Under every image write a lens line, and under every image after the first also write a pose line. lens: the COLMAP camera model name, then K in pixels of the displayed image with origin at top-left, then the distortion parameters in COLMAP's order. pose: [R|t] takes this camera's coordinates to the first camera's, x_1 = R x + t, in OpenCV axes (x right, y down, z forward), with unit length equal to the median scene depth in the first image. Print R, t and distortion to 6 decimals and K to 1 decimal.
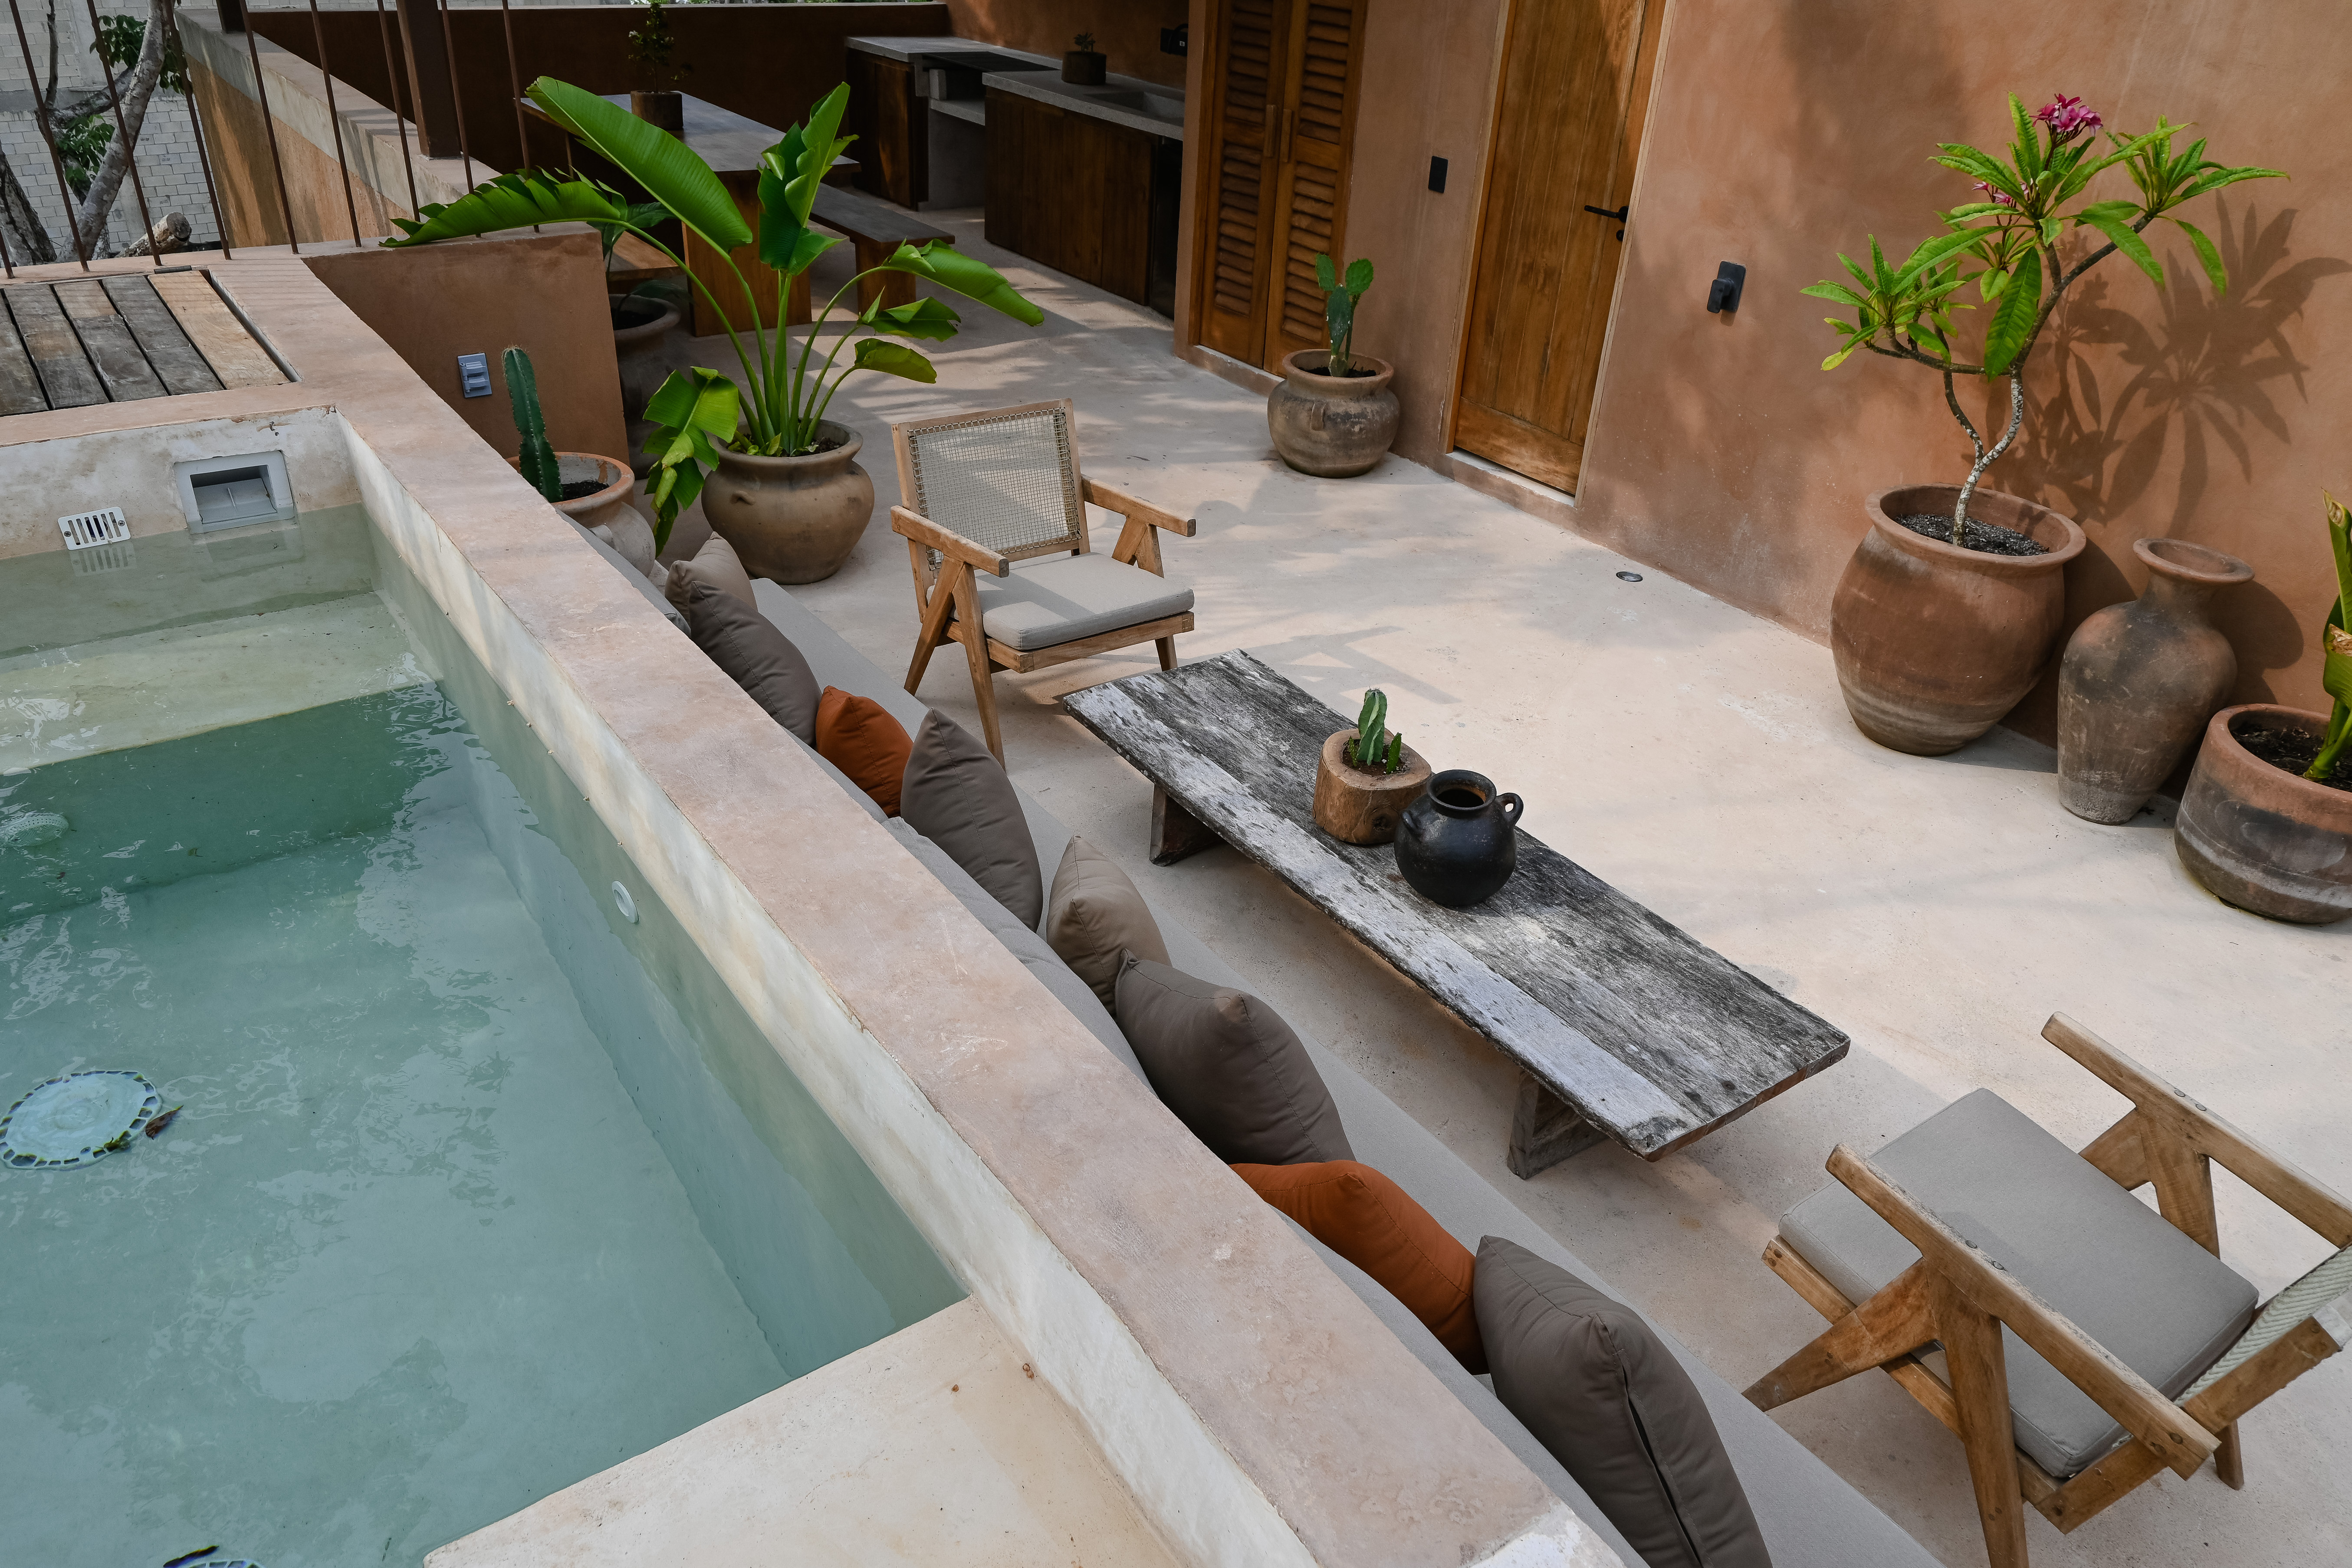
lens RADIAL K [[1636.5, 0, 1178.0], [0, 1636.5, 775.7], [0, 0, 1]] dist [-0.007441, 0.004994]
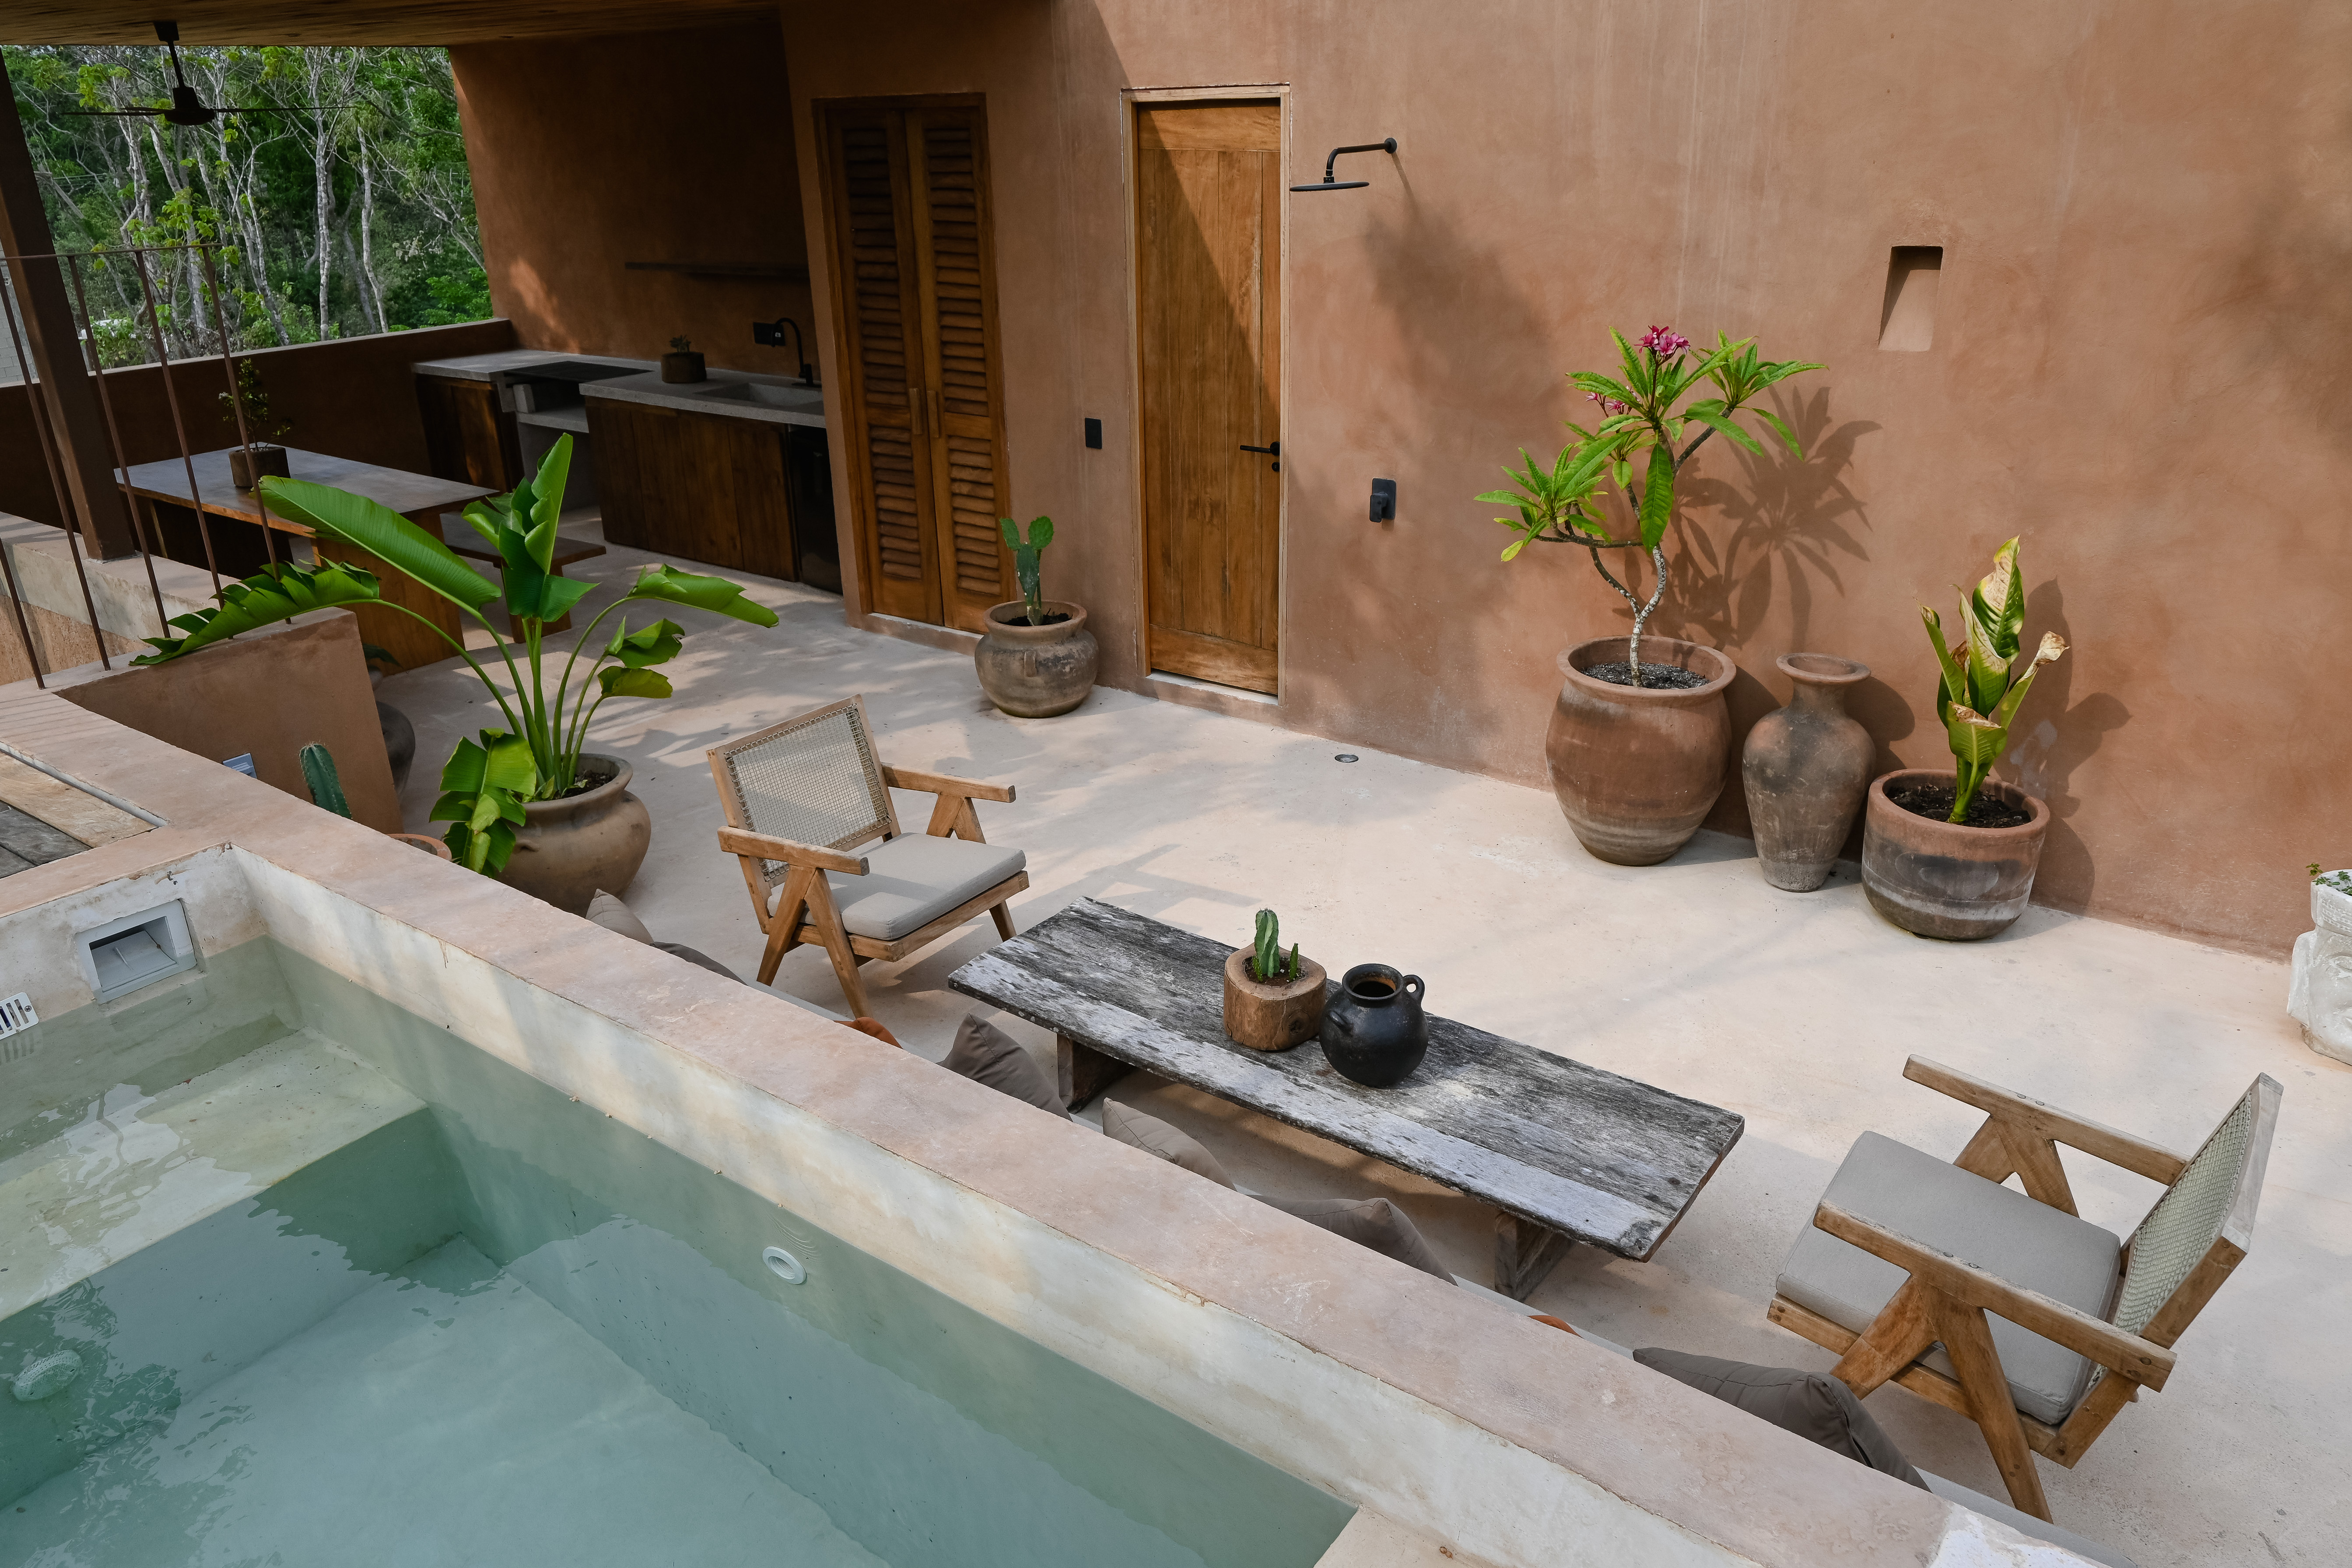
lens RADIAL K [[1647.5, 0, 1166.9], [0, 1647.5, 772.2], [0, 0, 1]] dist [-0.009800, -0.001771]
pose [[0.949252, -0.183213, 0.255646, -0.165090], [0.214315, 0.971693, -0.099404, -0.035929], [-0.230197, 0.149149, 0.961647, -0.057893]]
